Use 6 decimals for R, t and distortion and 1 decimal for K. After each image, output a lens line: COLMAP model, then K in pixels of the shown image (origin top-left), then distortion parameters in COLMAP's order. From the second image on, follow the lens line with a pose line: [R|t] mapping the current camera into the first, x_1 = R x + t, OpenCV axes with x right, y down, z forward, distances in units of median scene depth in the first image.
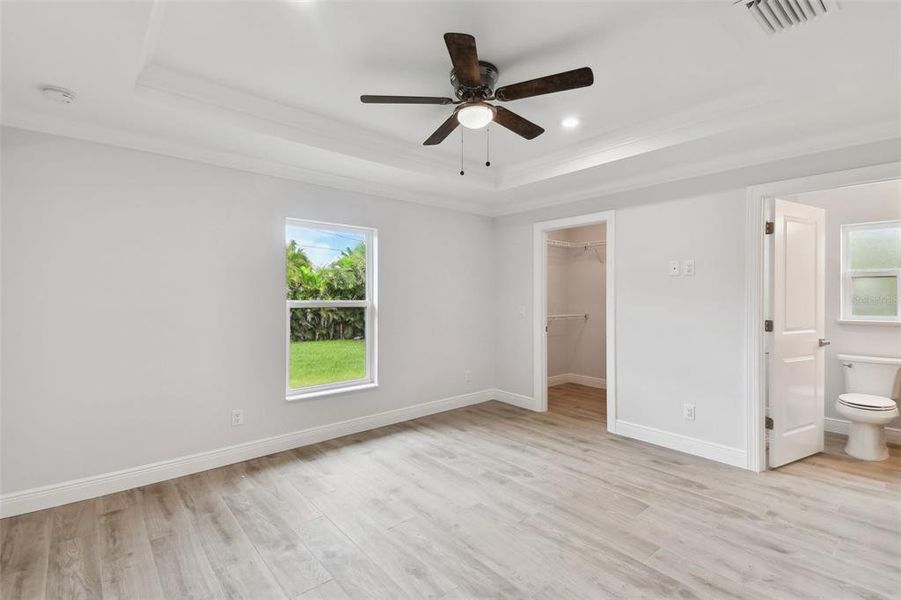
lens RADIAL K [[421.3, 0, 451.0], [0, 421.3, 296.9], [0, 0, 1]] dist [0.004014, -0.001736]
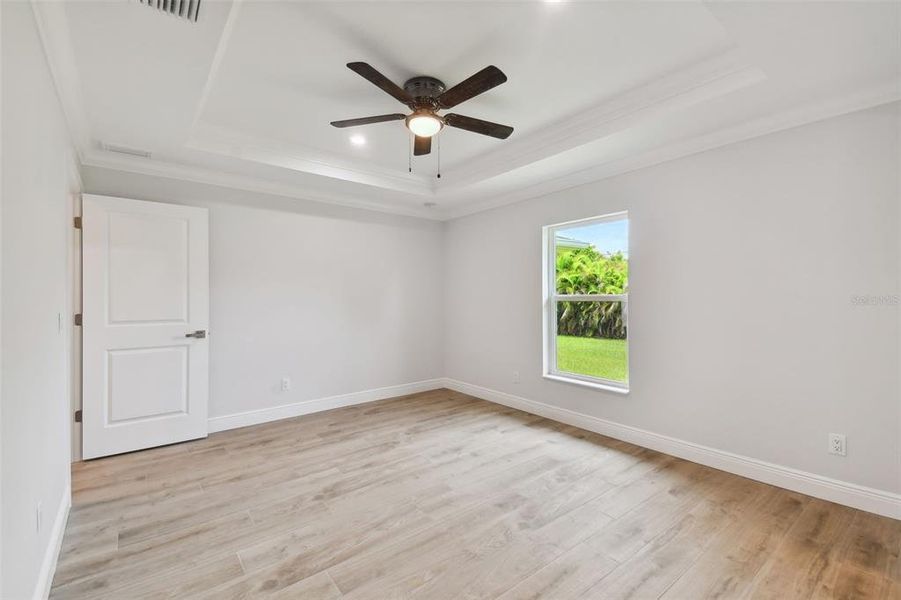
lens RADIAL K [[393.6, 0, 430.0], [0, 393.6, 291.5], [0, 0, 1]] dist [0.024420, -0.015402]
pose [[-0.086624, -0.011522, -0.996174, 0.970006], [-0.003475, 0.999931, -0.011263, 0.019886], [0.996235, 0.002486, -0.086658, 0.964235]]
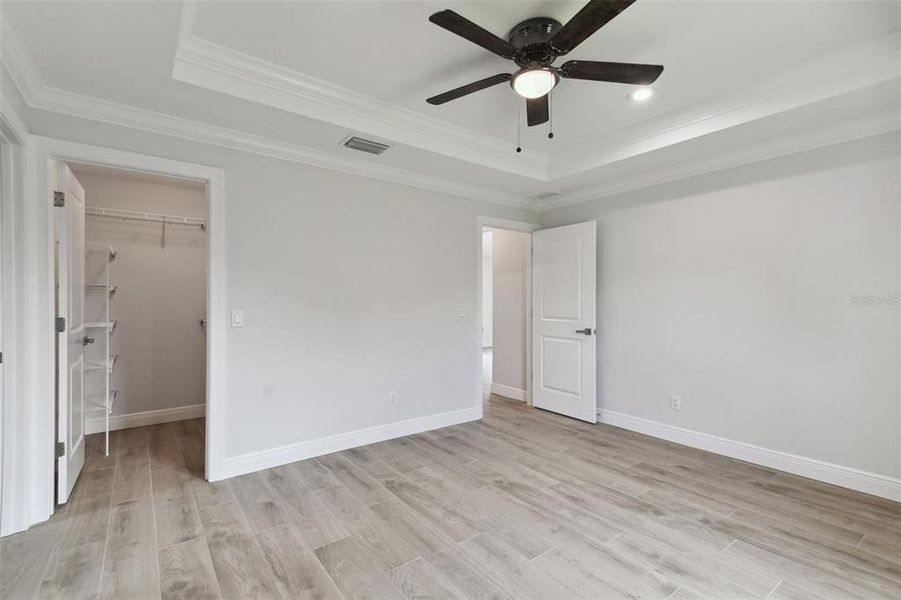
lens RADIAL K [[393.6, 0, 450.8], [0, 393.6, 292.9], [0, 0, 1]] dist [0.024420, -0.015402]
pose [[-0.996688, 0.000231, 0.081318, 0.144260], [-0.000582, 0.999950, -0.009976, 0.017044], [-0.081316, -0.009990, -0.996638, 1.620224]]
